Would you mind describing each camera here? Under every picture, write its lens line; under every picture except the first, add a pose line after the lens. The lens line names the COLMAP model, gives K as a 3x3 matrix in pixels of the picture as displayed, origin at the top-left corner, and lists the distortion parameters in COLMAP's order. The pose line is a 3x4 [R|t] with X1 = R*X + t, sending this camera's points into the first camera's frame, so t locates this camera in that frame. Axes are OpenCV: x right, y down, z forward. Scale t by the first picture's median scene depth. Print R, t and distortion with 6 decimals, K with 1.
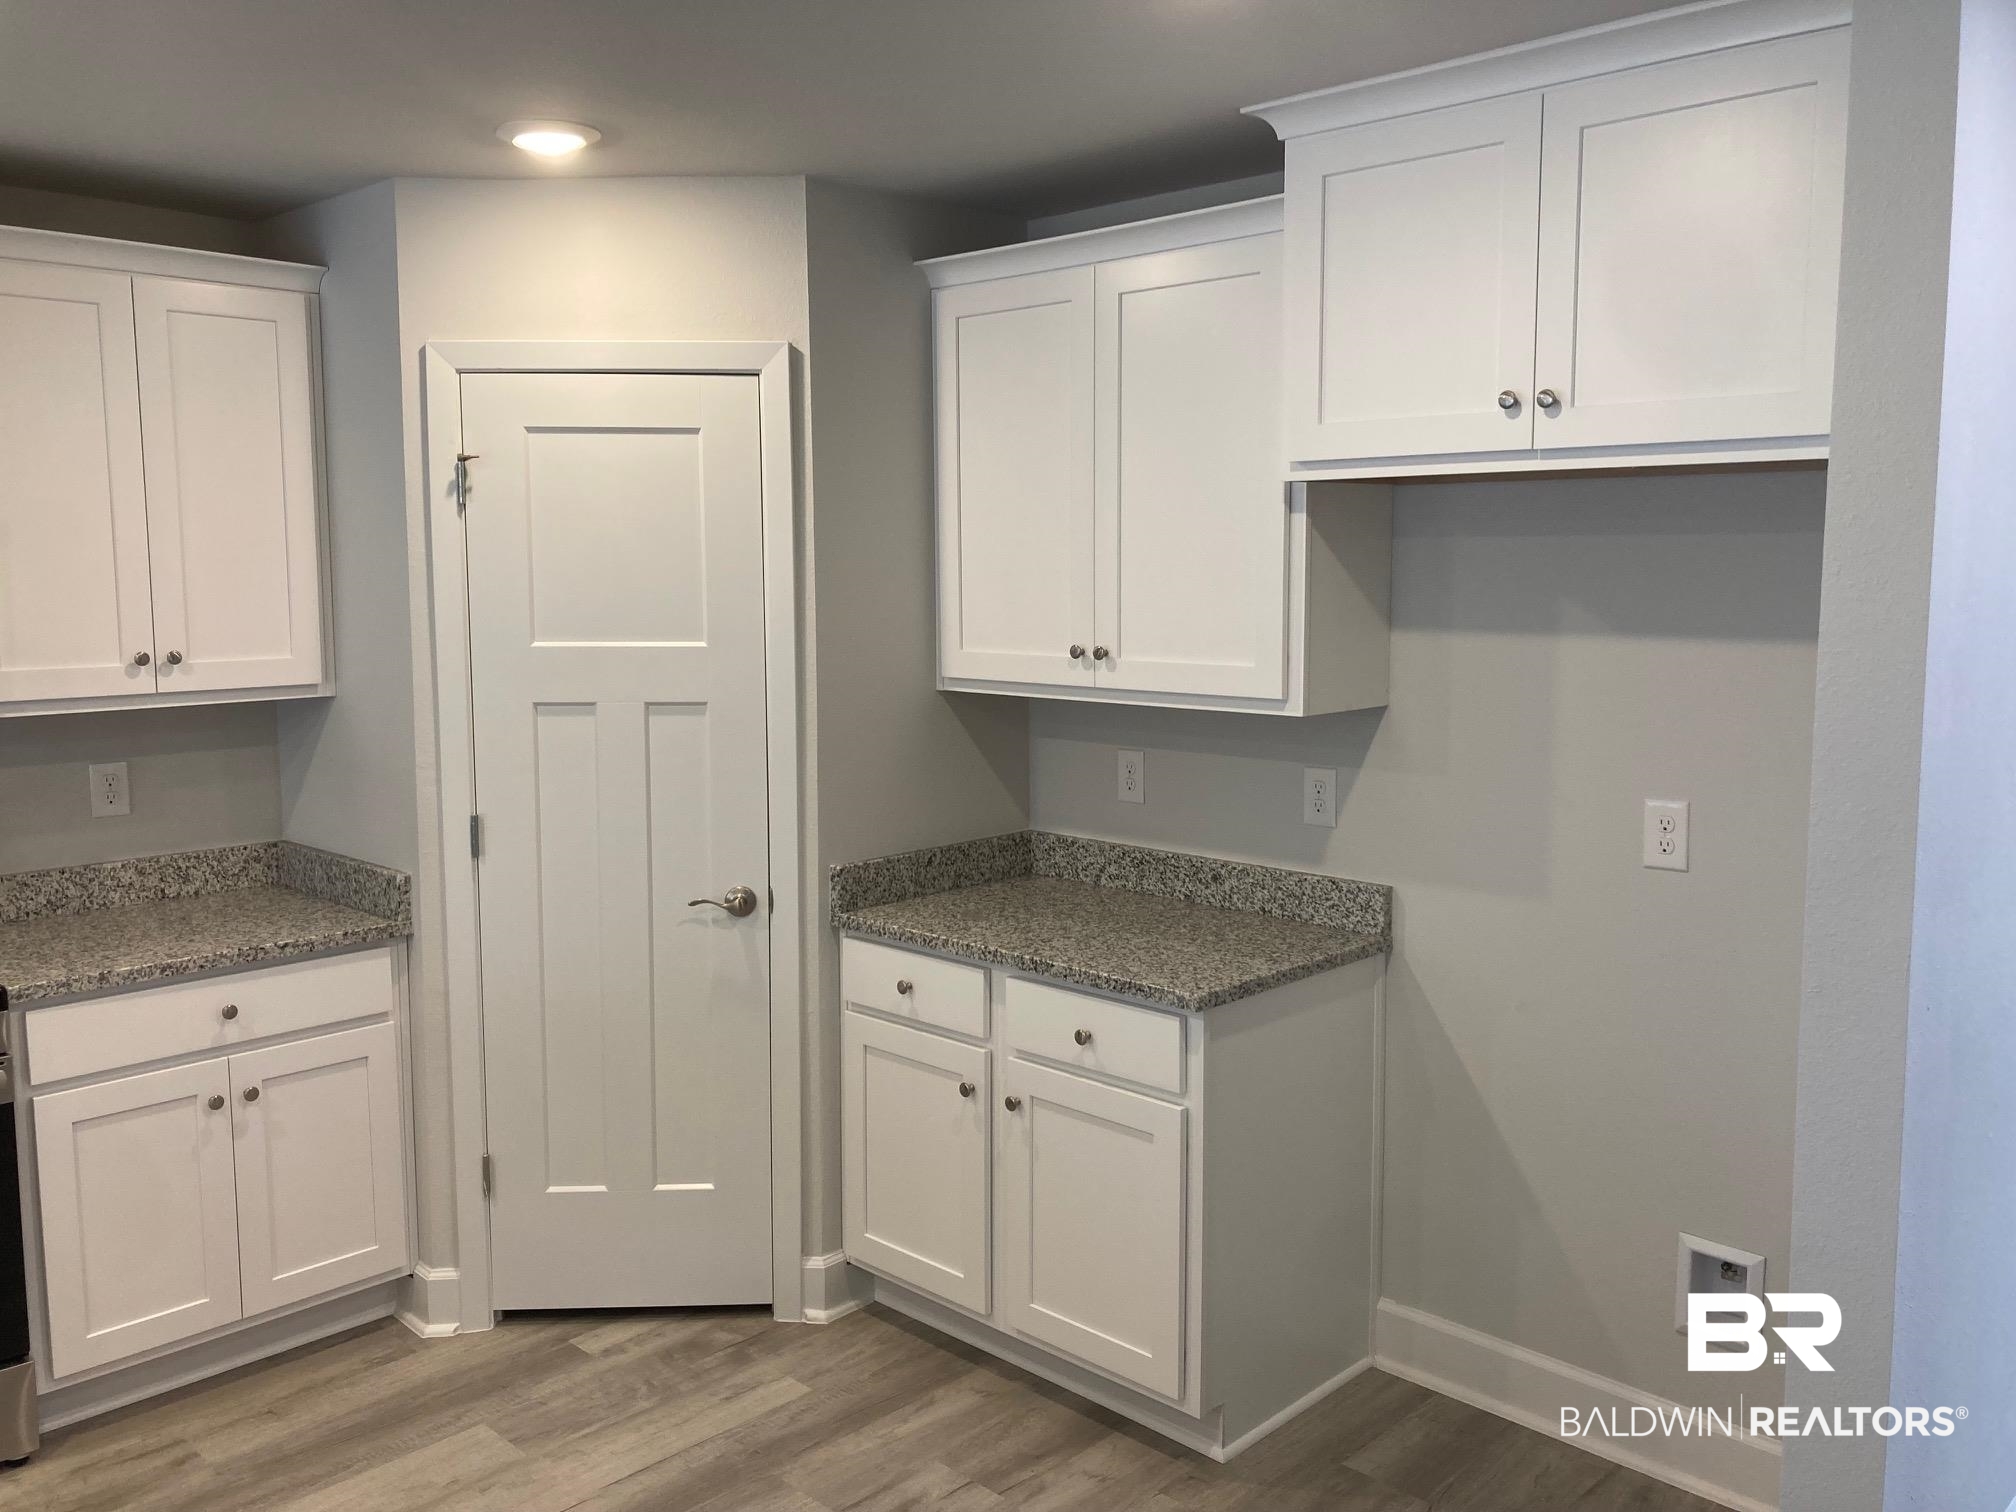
lens RADIAL K [[1664.1, 0, 1008.0], [0, 1664.1, 756.0], [0, 0, 1]] dist [0.070718, -0.096997]
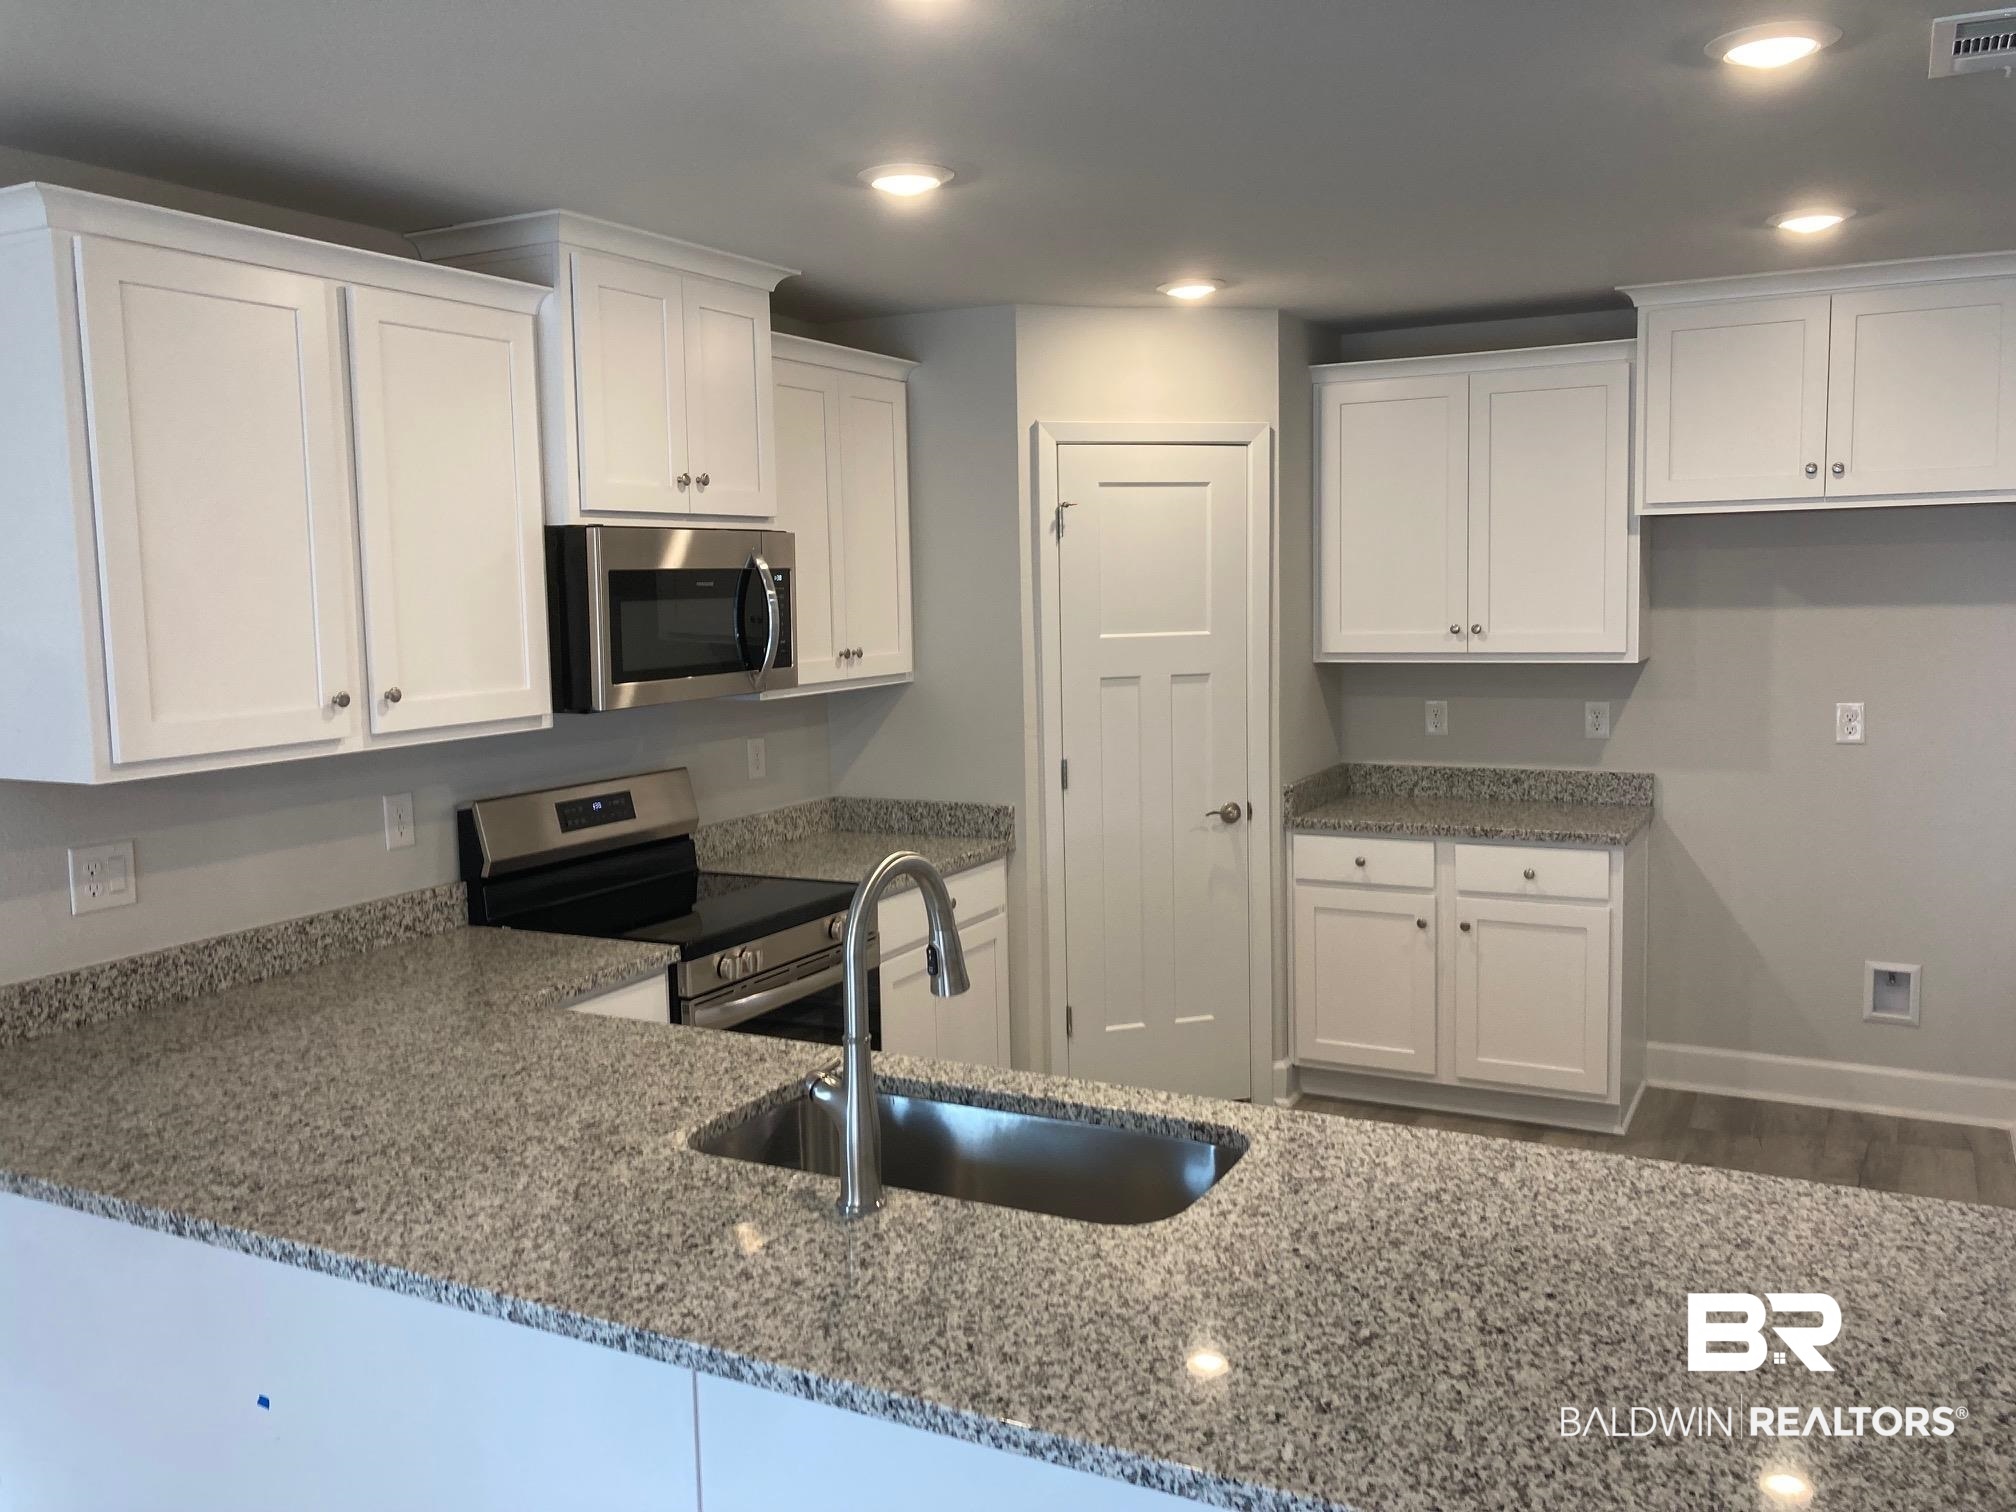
lens RADIAL K [[1653.2, 0, 1040.1], [0, 1653.2, 755.1], [0, 0, 1]] dist [0.036807, -0.016652]
pose [[0.958025, -0.047738, 0.282681, -0.724348], [0.051908, 0.998625, -0.007274, 0.040406], [-0.281946, 0.021642, 0.959186, -0.312075]]
